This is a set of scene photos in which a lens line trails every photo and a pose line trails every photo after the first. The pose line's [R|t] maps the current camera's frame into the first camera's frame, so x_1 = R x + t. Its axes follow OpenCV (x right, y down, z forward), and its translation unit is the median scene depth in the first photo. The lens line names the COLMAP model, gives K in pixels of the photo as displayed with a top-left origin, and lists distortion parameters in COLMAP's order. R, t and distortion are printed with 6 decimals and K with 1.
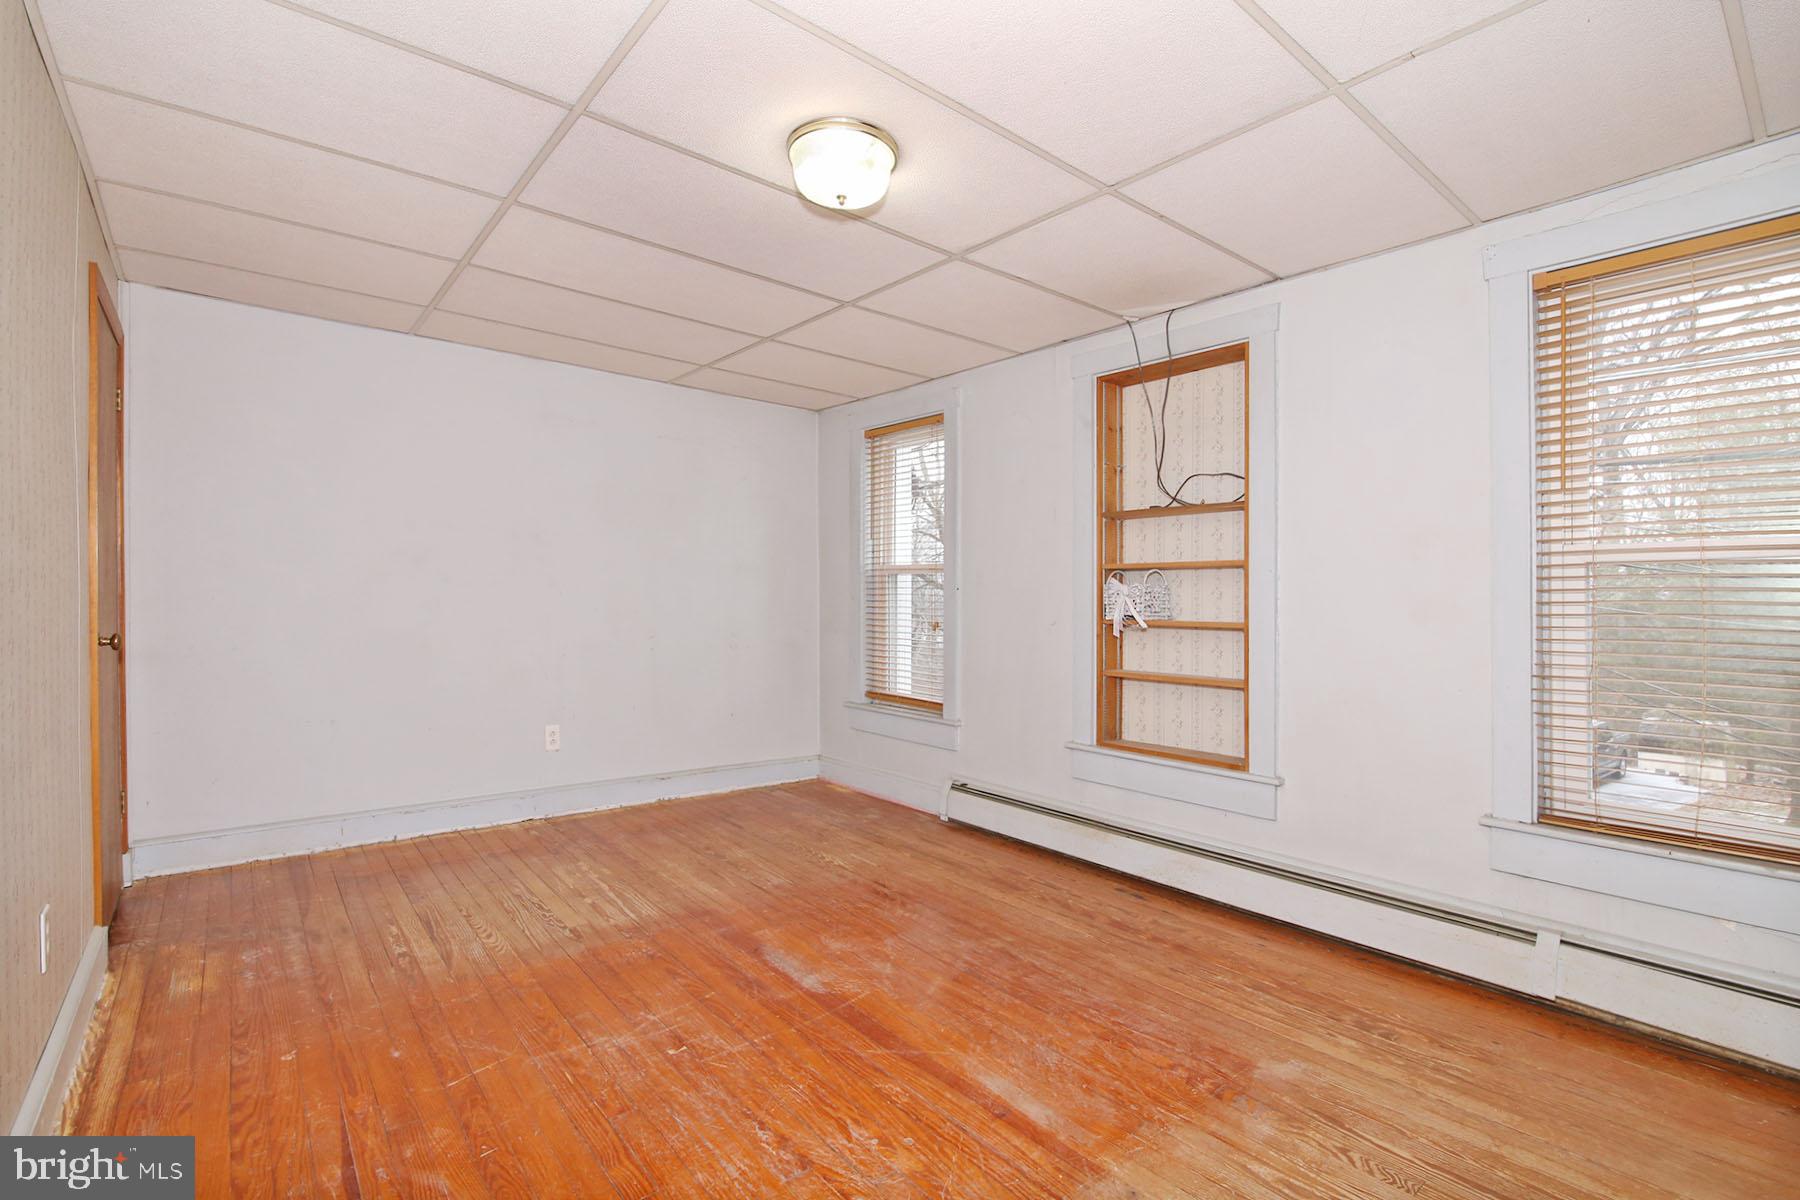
lens RADIAL K [[775.9, 0, 900.0], [0, 775.9, 600.0], [0, 0, 1]] dist [-0.015672, -0.000015]
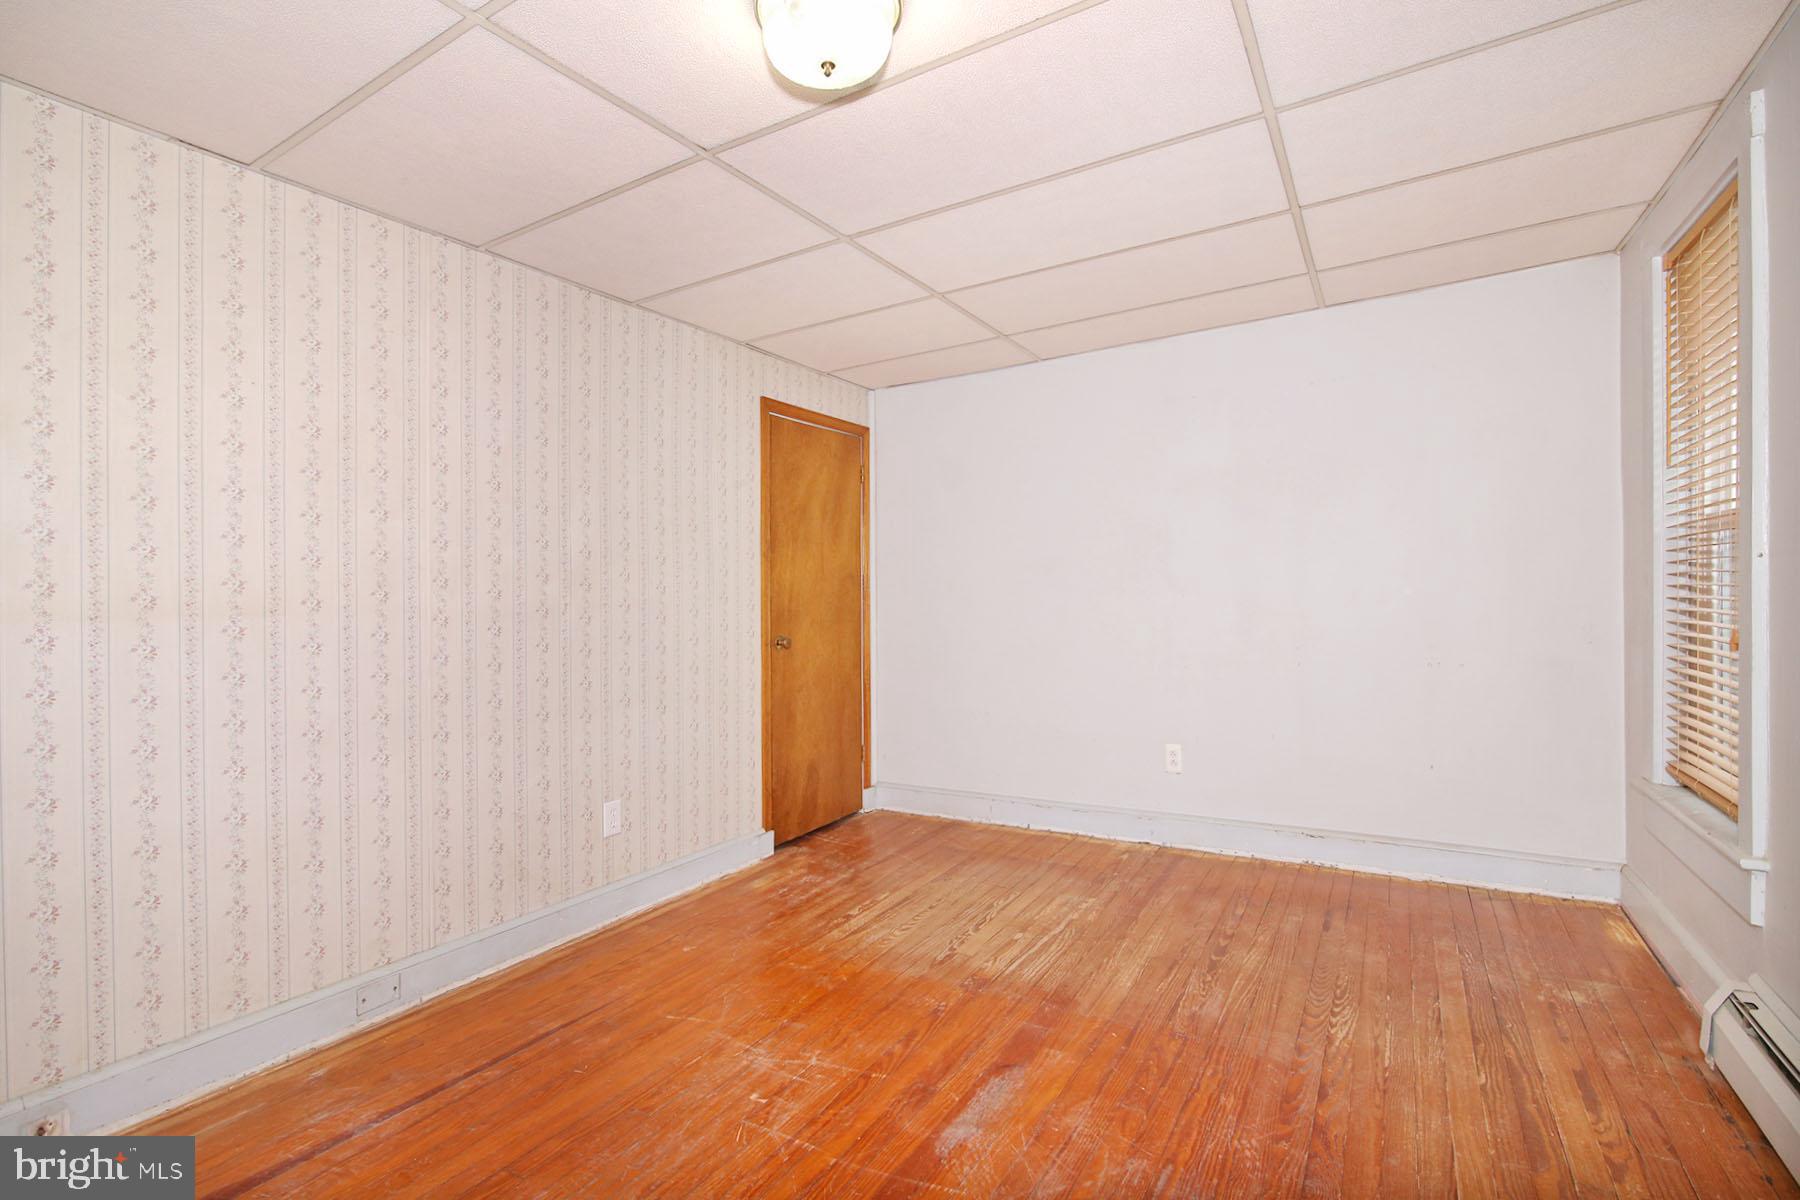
lens RADIAL K [[844.5, 0, 942.4], [0, 844.5, 604.5], [0, 0, 1]] dist [-0.018991, 0.001190]
pose [[0.384957, -0.010525, -0.922875, 0.472829], [0.017655, 0.999836, -0.004038, 0.004738], [0.922766, -0.014739, 0.385079, 0.545871]]
